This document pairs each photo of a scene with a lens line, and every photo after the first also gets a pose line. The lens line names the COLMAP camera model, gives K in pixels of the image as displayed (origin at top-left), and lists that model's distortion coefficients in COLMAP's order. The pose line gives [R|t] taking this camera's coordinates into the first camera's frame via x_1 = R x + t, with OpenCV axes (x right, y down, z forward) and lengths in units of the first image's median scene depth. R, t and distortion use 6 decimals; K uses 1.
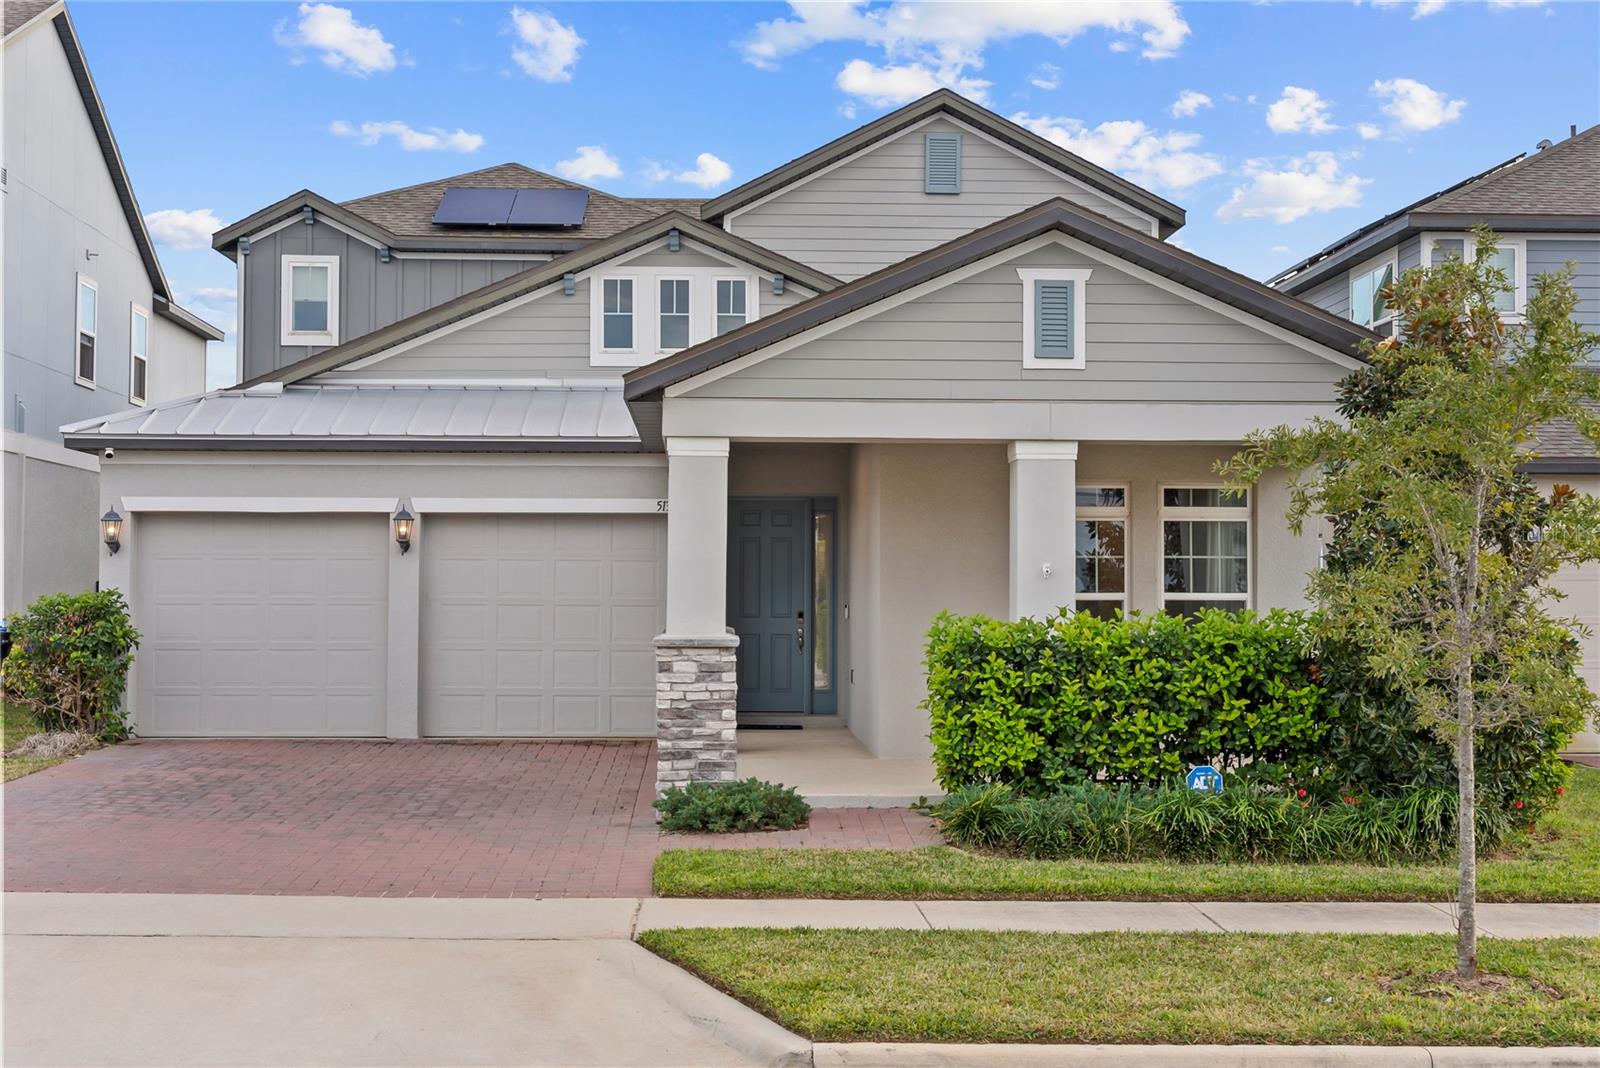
lens RADIAL K [[2103.1, 0, 781.1], [0, 2103.1, 477.5], [0, 0, 1]] dist [-0.017990, 0.000000]
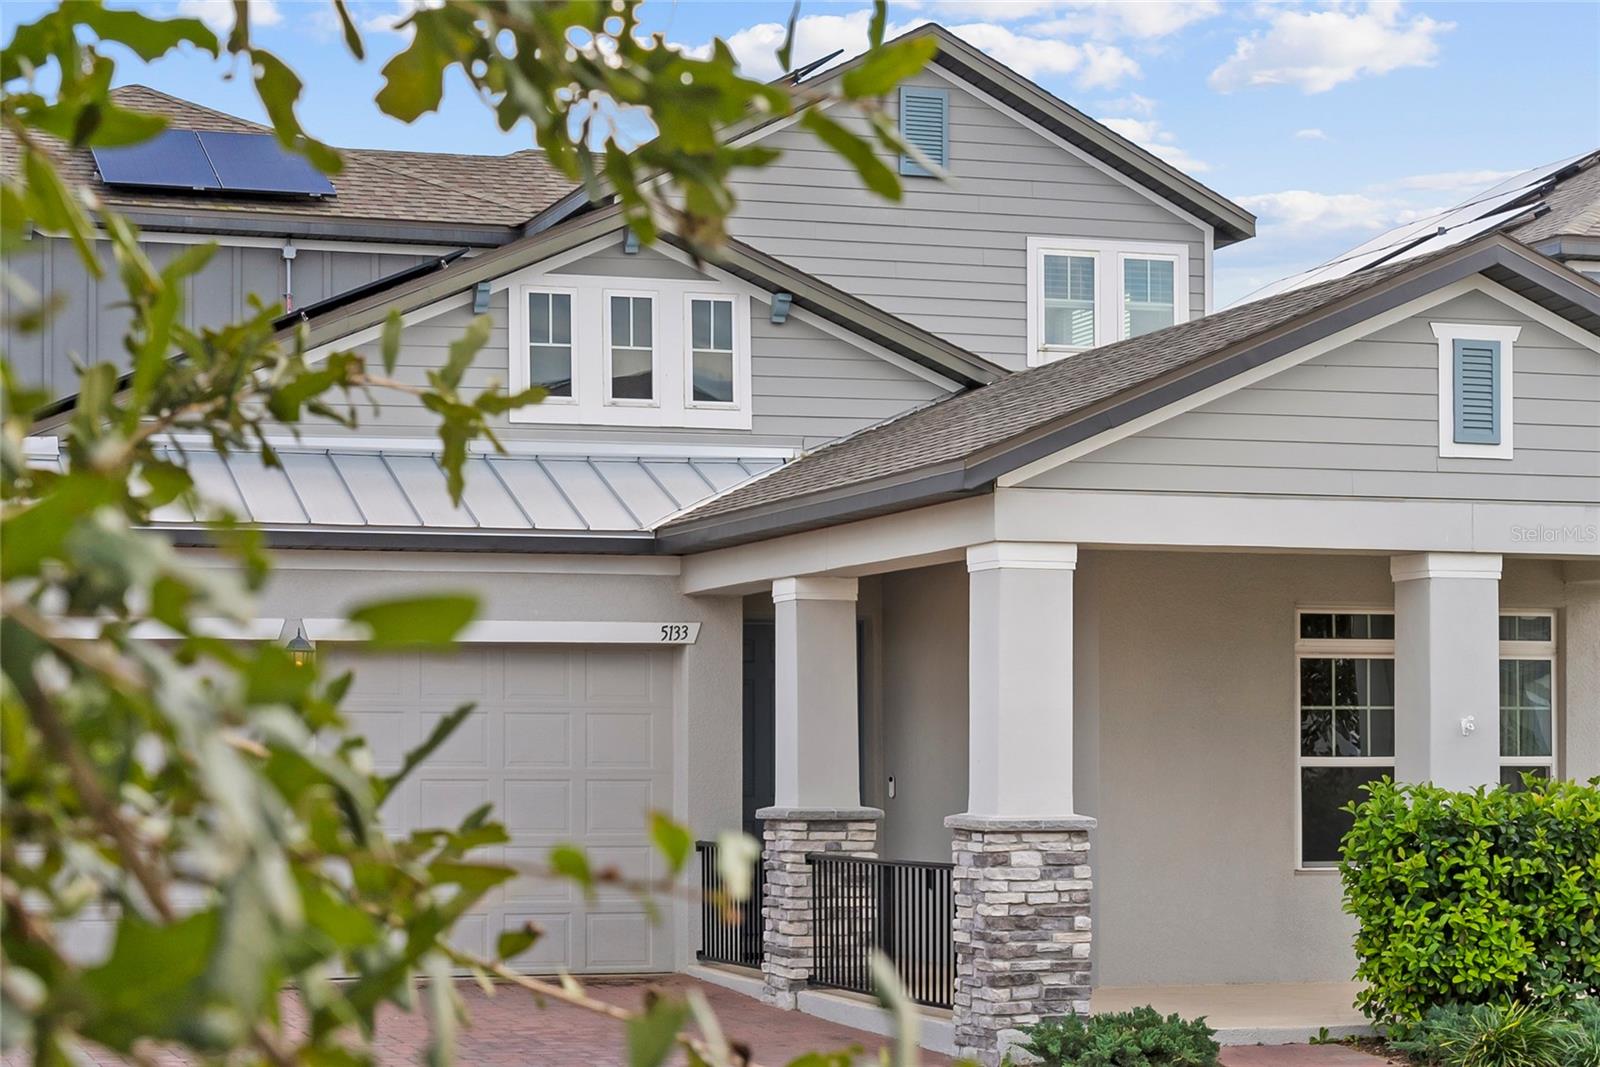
lens RADIAL K [[3504.2, 0, 820.0], [0, 3504.2, 625.1], [0, 0, 1]] dist [-0.048397, 0.000000]
pose [[0.958690, 0.007661, 0.284348, -0.451992], [-0.011468, 0.999865, 0.011728, -0.003793], [-0.284220, -0.014504, 0.958649, -0.135939]]
